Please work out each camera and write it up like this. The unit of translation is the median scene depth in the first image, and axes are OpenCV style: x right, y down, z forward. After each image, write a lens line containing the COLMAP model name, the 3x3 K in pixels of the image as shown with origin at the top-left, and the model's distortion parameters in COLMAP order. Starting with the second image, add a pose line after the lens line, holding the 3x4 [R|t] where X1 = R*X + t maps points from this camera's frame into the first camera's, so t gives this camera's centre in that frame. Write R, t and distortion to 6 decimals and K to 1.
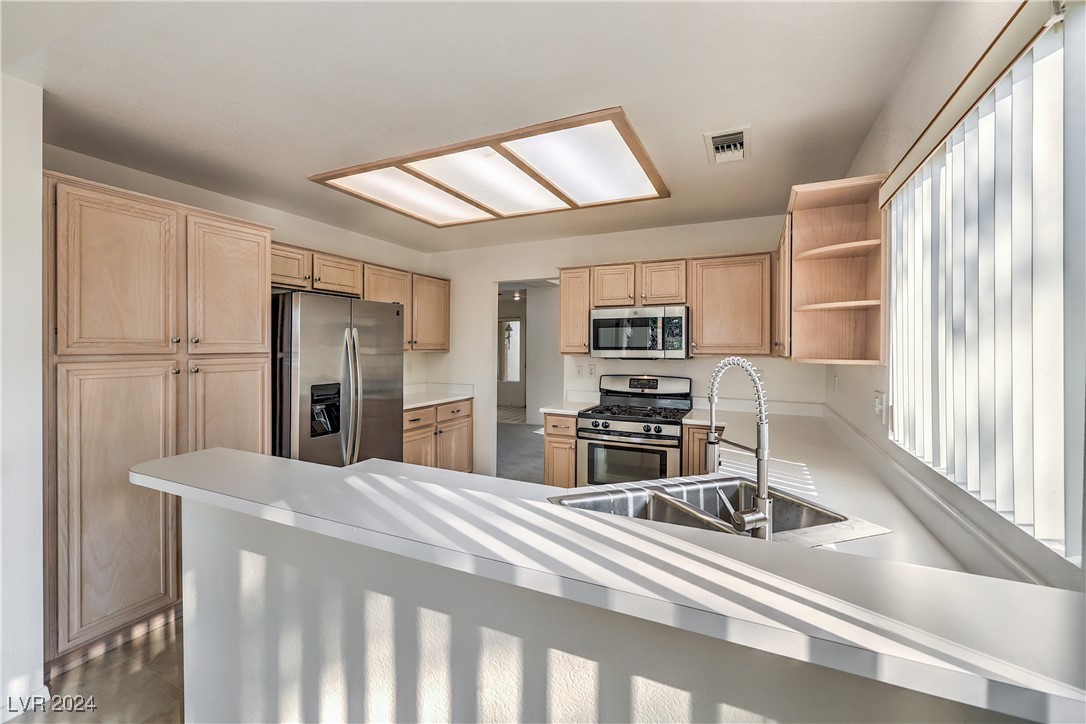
lens RADIAL K [[451.7, 0, 541.0], [0, 451.7, 346.0], [0, 0, 1]] dist [0.007421, 0.000355]
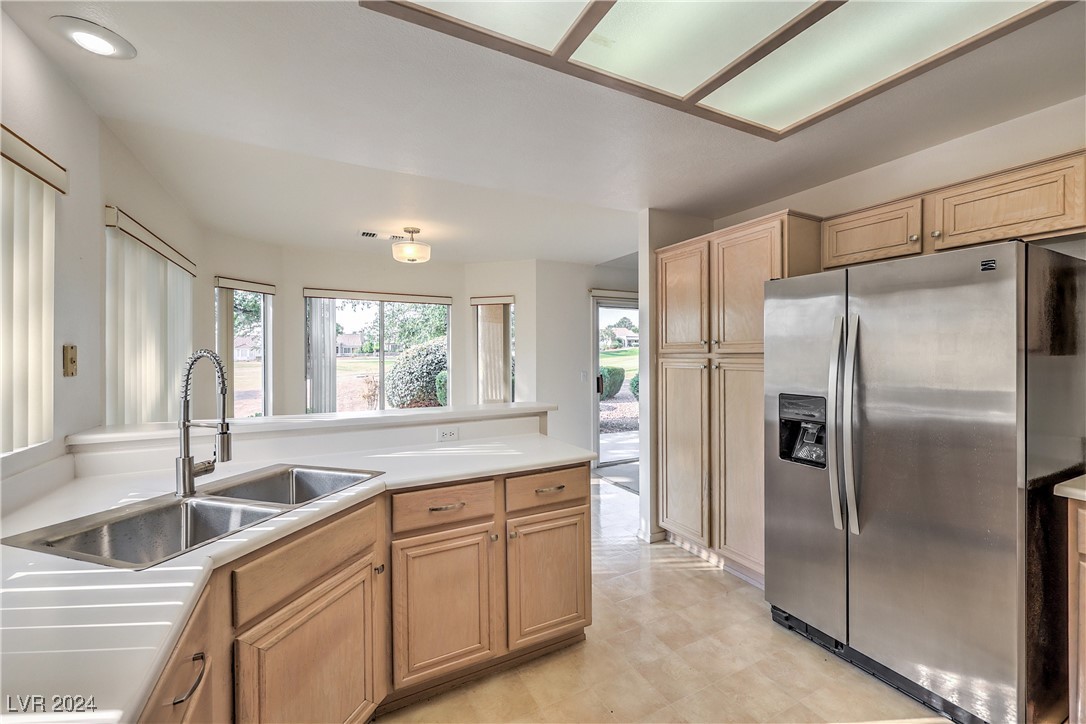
lens RADIAL K [[451.7, 0, 540.0], [0, 451.7, 355.1], [0, 0, 1]] dist [0.007421, 0.000355]
pose [[-0.620748, 0.000816, -0.784009, 0.325039], [0.001072, 0.999999, 0.000191, 0.014596], [0.784009, -0.000722, -0.620749, 0.959988]]
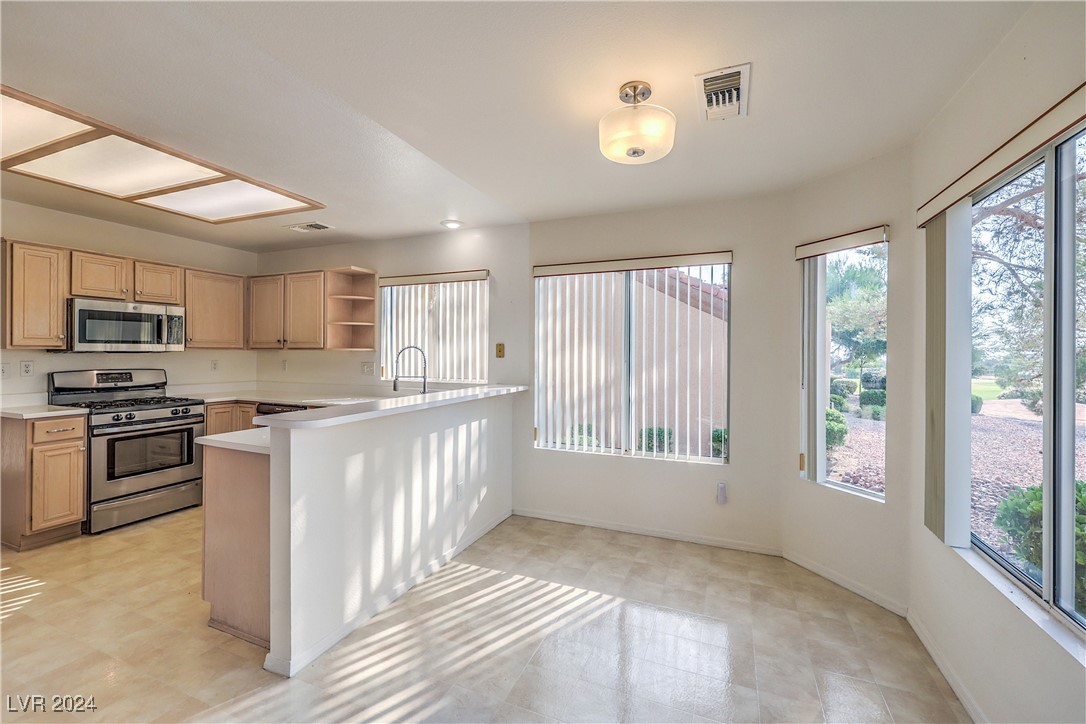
lens RADIAL K [[451.7, 0, 537.5], [0, 451.7, 351.6], [0, 0, 1]] dist [0.007421, 0.000355]
pose [[-0.033374, -0.002169, 0.999441, -0.892093], [-0.007781, 0.999968, 0.001911, 0.018537], [-0.999413, -0.007713, -0.033389, 0.112646]]
